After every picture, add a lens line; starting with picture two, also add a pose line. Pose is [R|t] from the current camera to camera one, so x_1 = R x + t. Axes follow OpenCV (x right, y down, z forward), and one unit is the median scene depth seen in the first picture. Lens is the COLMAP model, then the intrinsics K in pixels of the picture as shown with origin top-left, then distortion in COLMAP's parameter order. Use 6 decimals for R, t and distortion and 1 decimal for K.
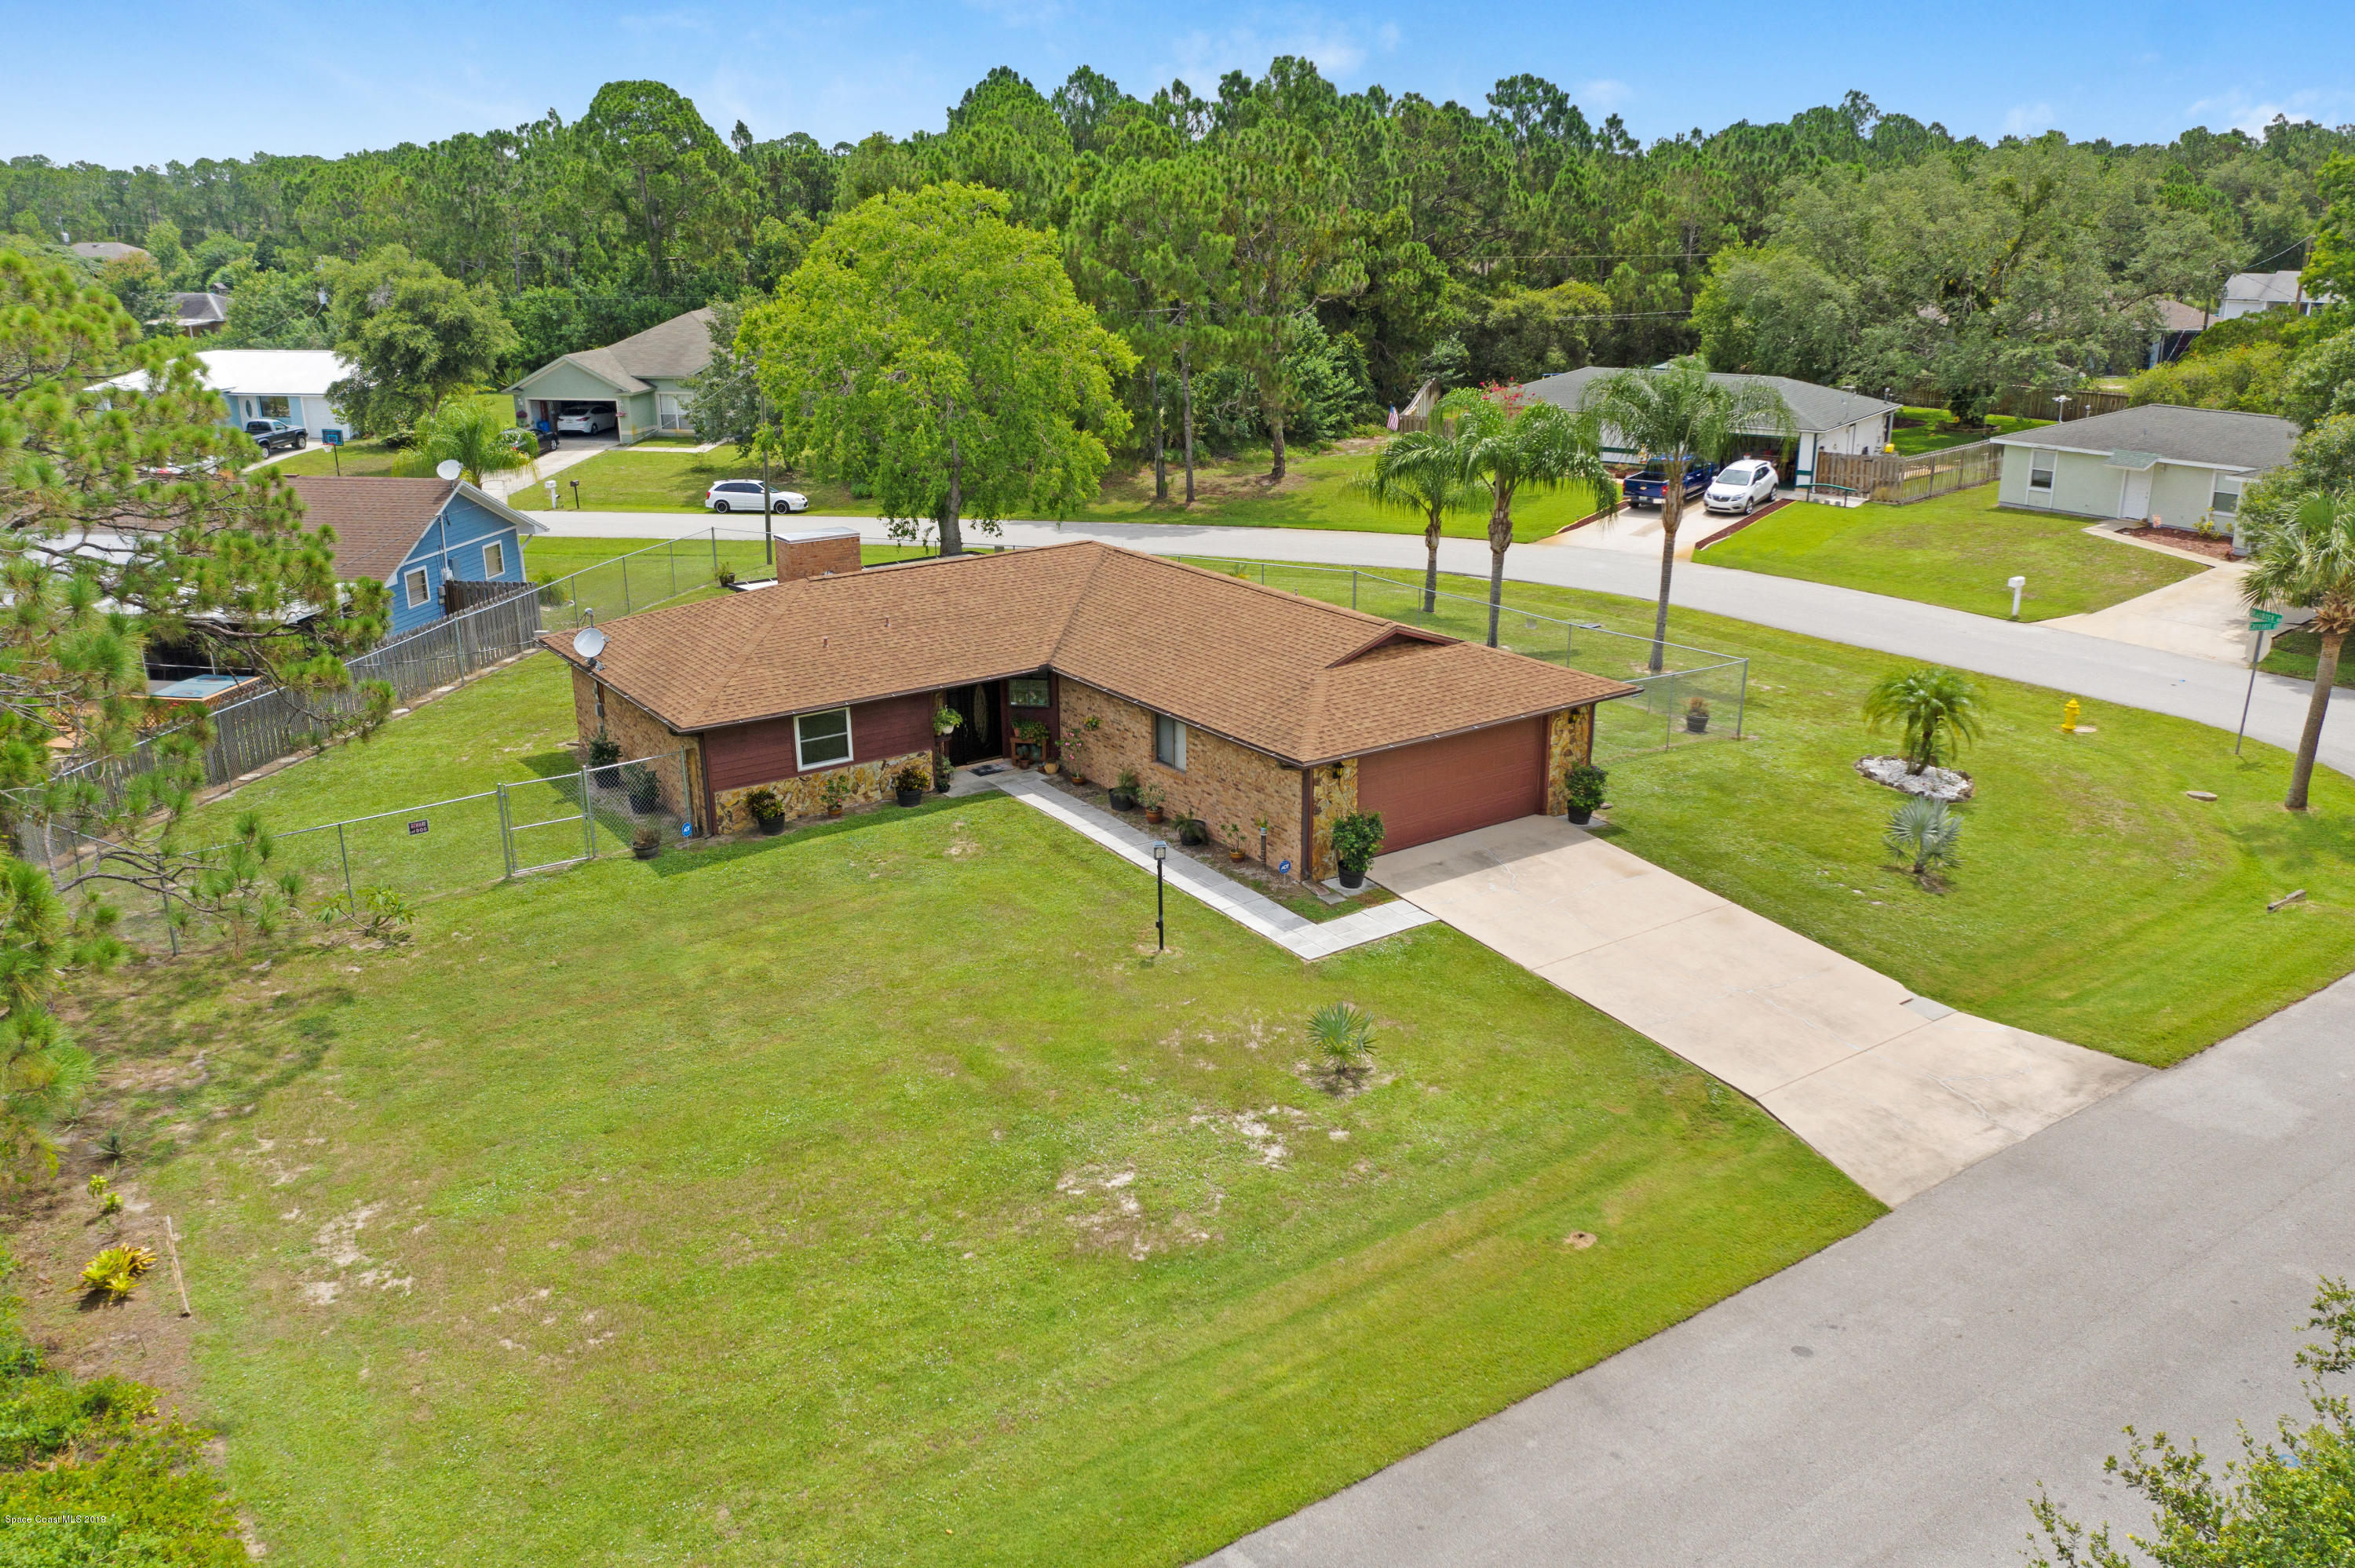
lens RADIAL K [[1740.4, 0, 1110.9], [0, 1740.4, 822.7], [0, 0, 1]] dist [-0.009155, -0.002829]
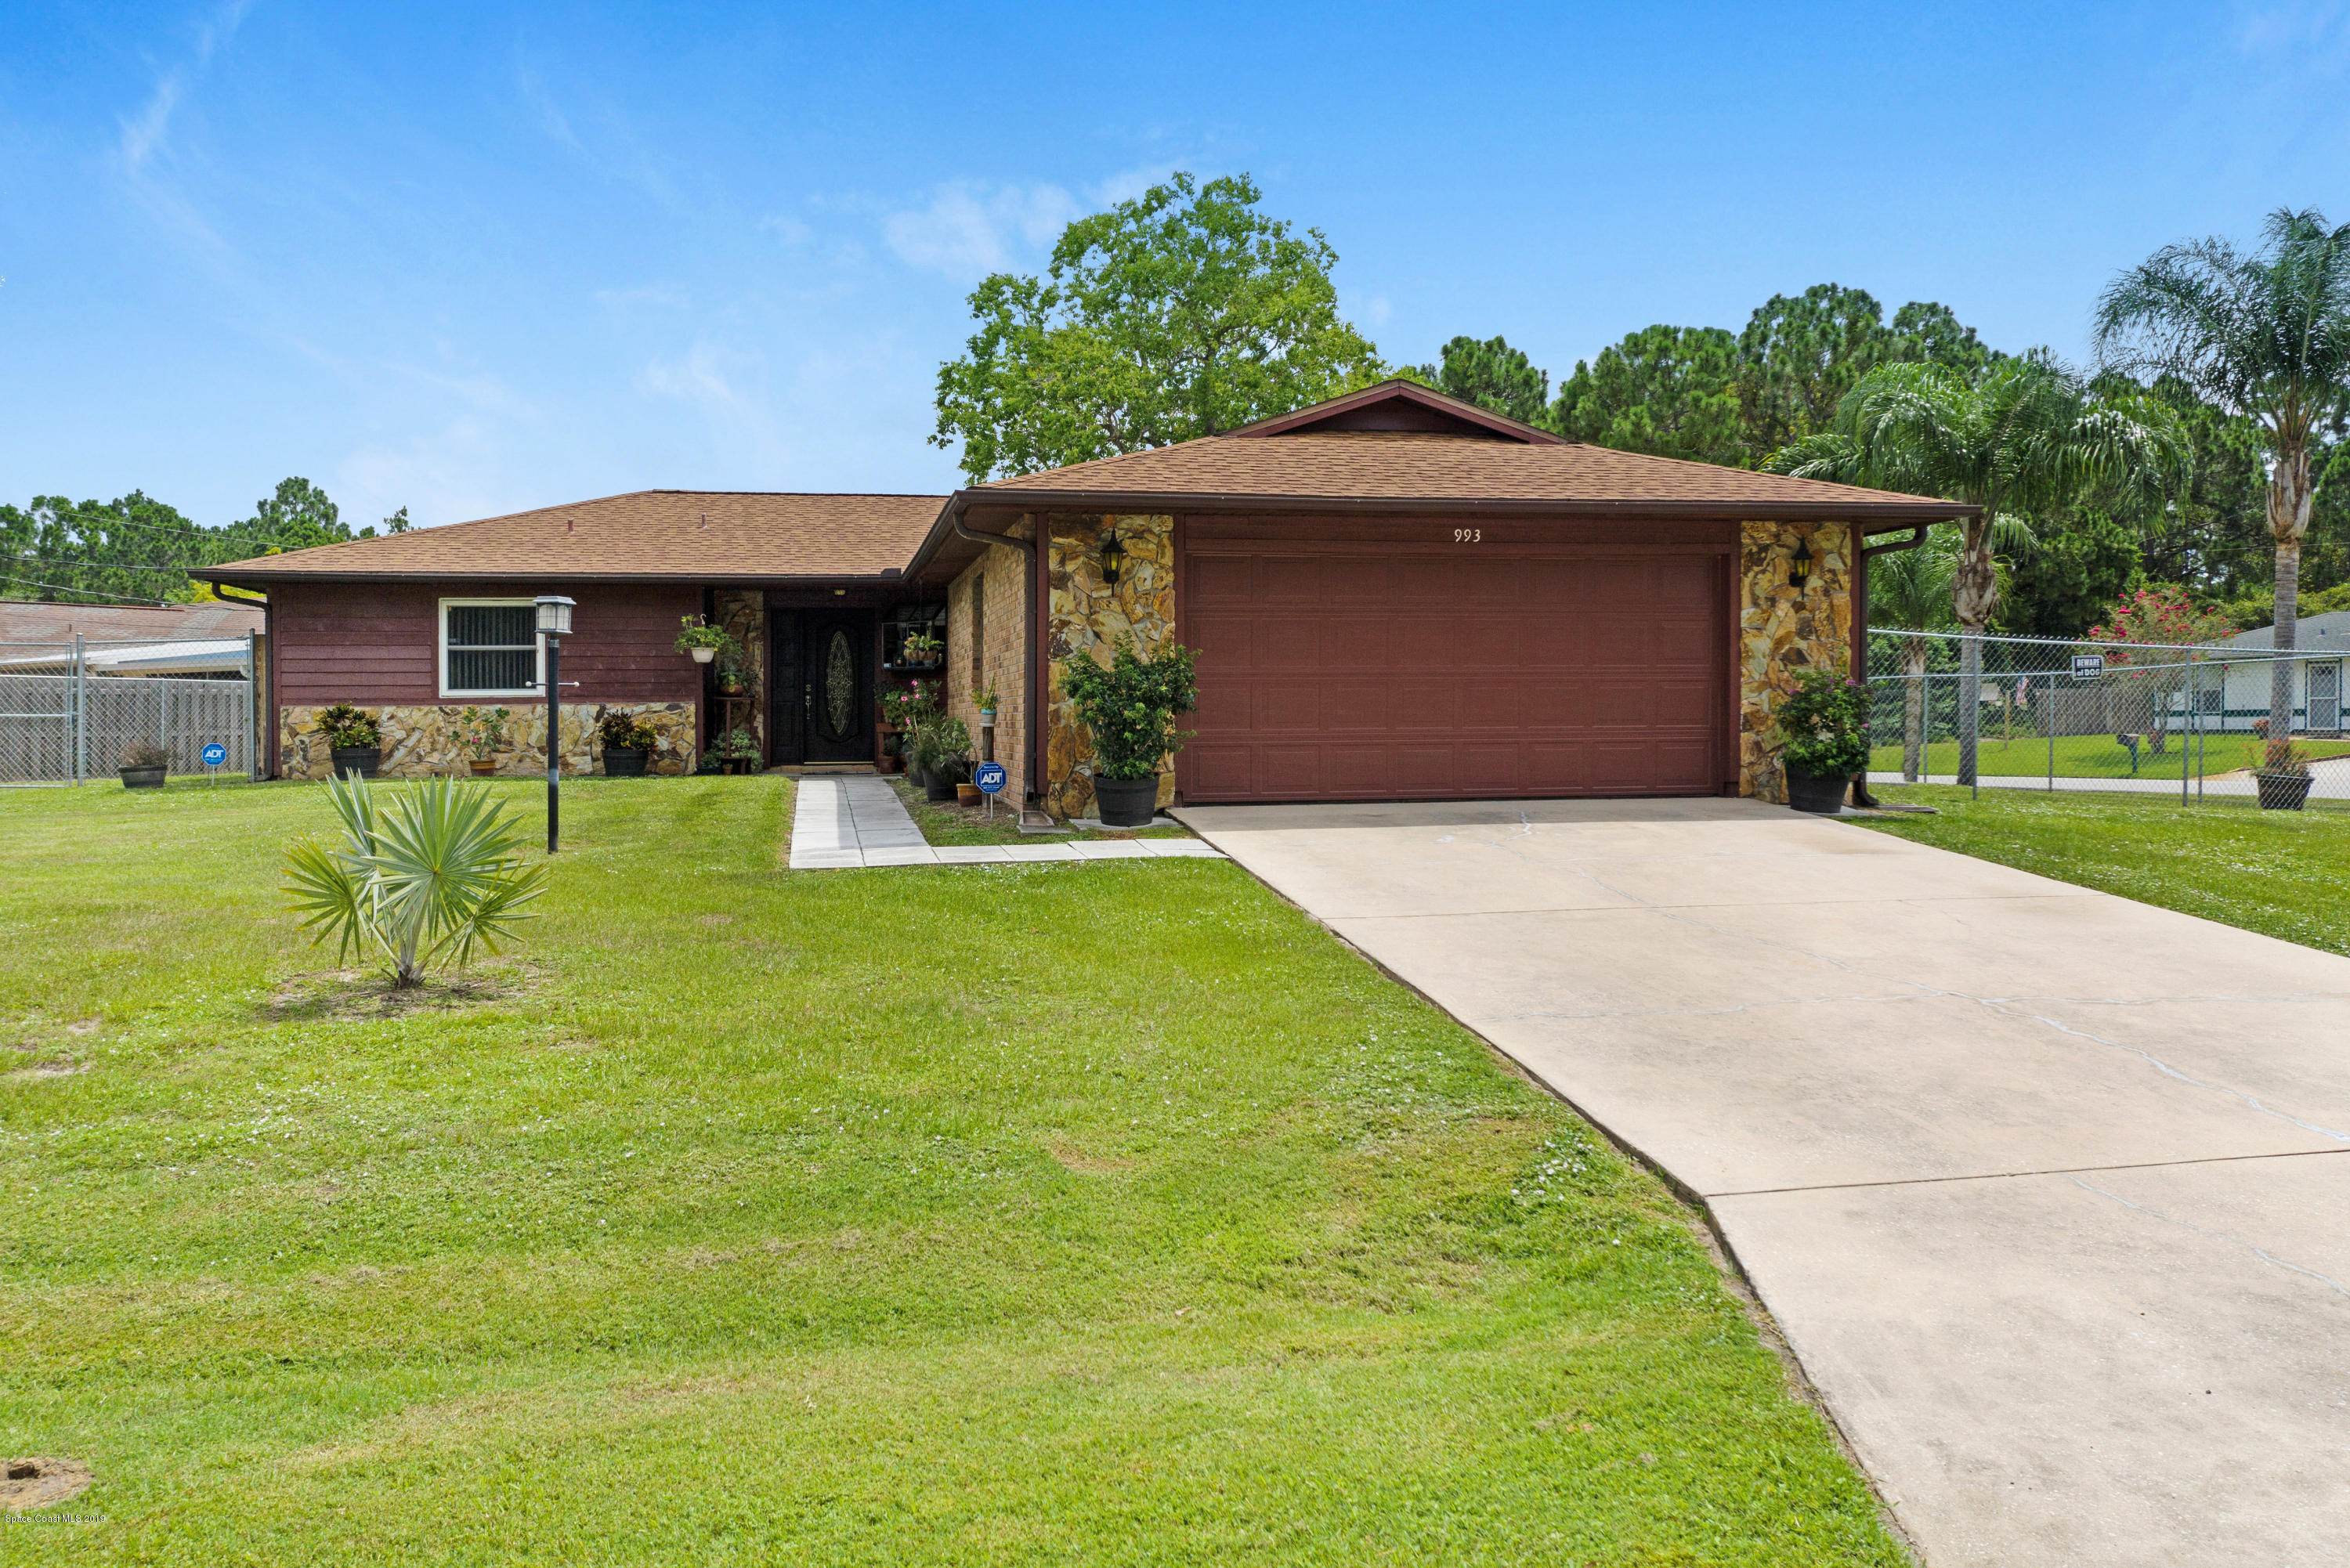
lens RADIAL K [[1803.5, 0, 1167.6], [0, 1803.5, 849.1], [0, 0, 1]] dist [-0.001456, 0.005914]
pose [[0.927185, 0.044362, -0.371968, 0.287406], [-0.139706, 0.962275, -0.233473, 0.131956], [0.347578, 0.268438, 0.898404, 0.556737]]
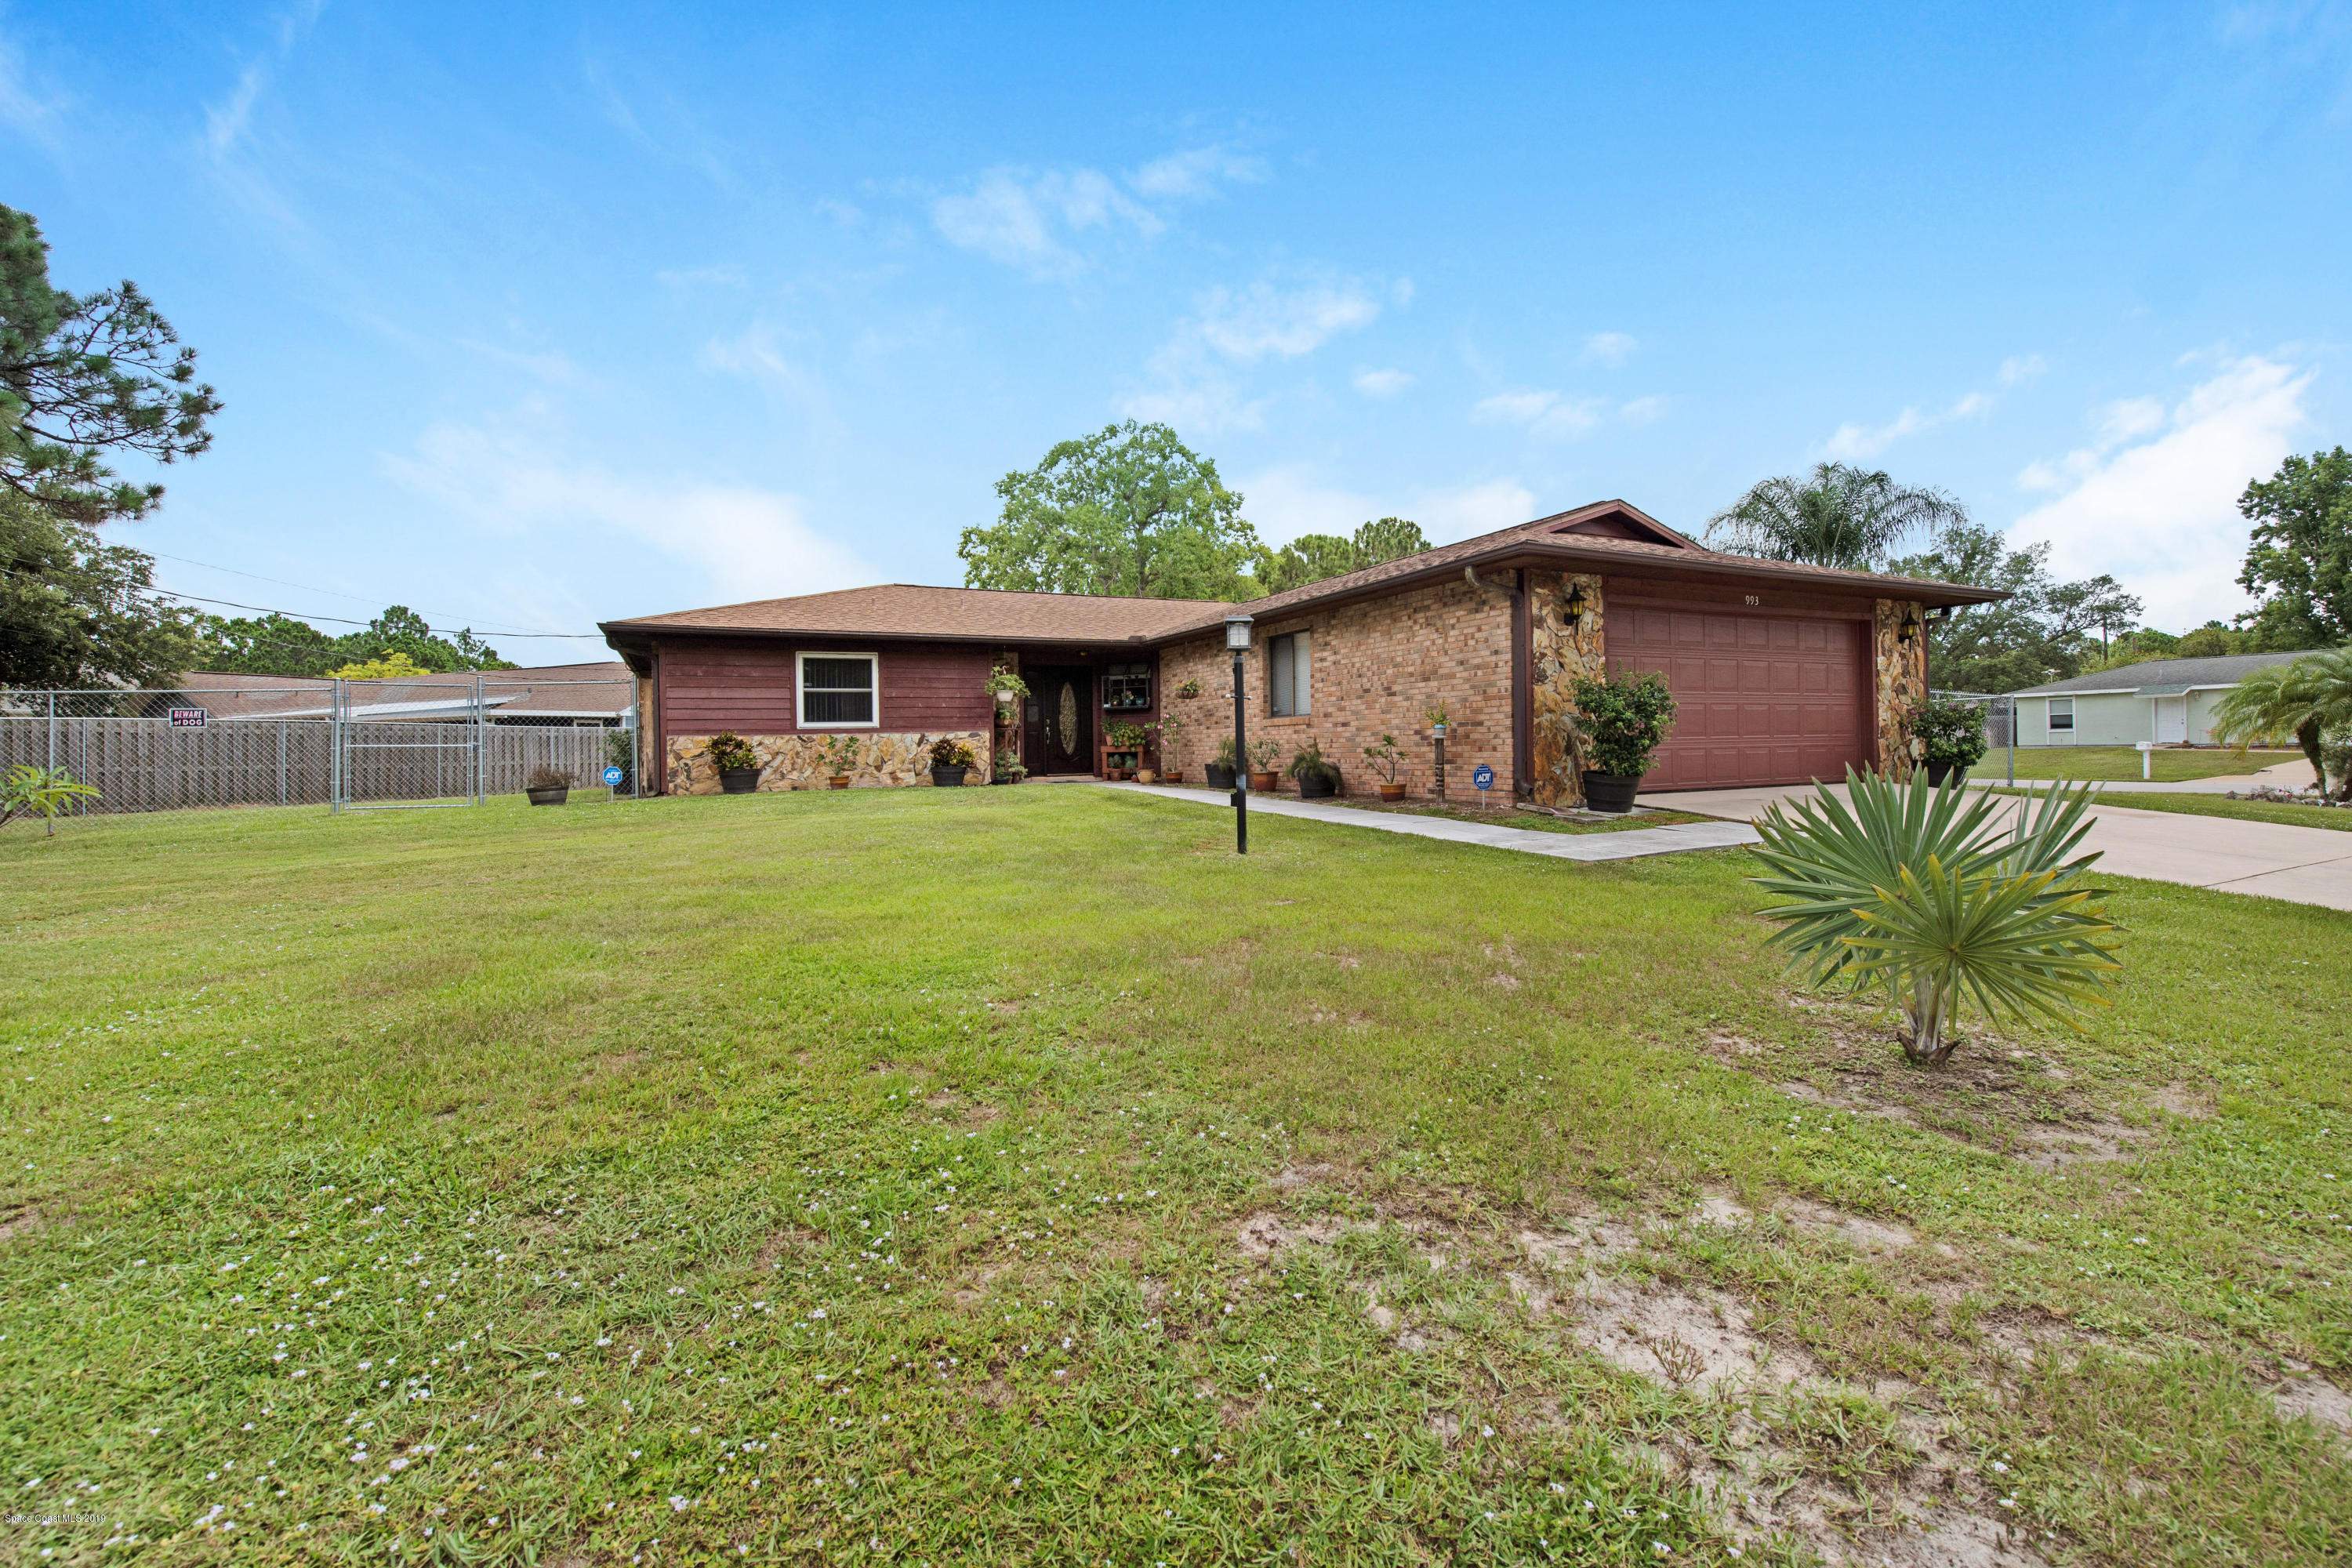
lens RADIAL K [[953.0, 0, 1176.0], [0, 953.0, 784.0], [0, 0, 1]] dist [-0.011159, -0.000095]
pose [[0.992583, 0.009921, -0.121161, 0.036072], [-0.045701, 0.954007, -0.296281, 0.111659], [0.112649, 0.299620, 0.947385, 0.642861]]
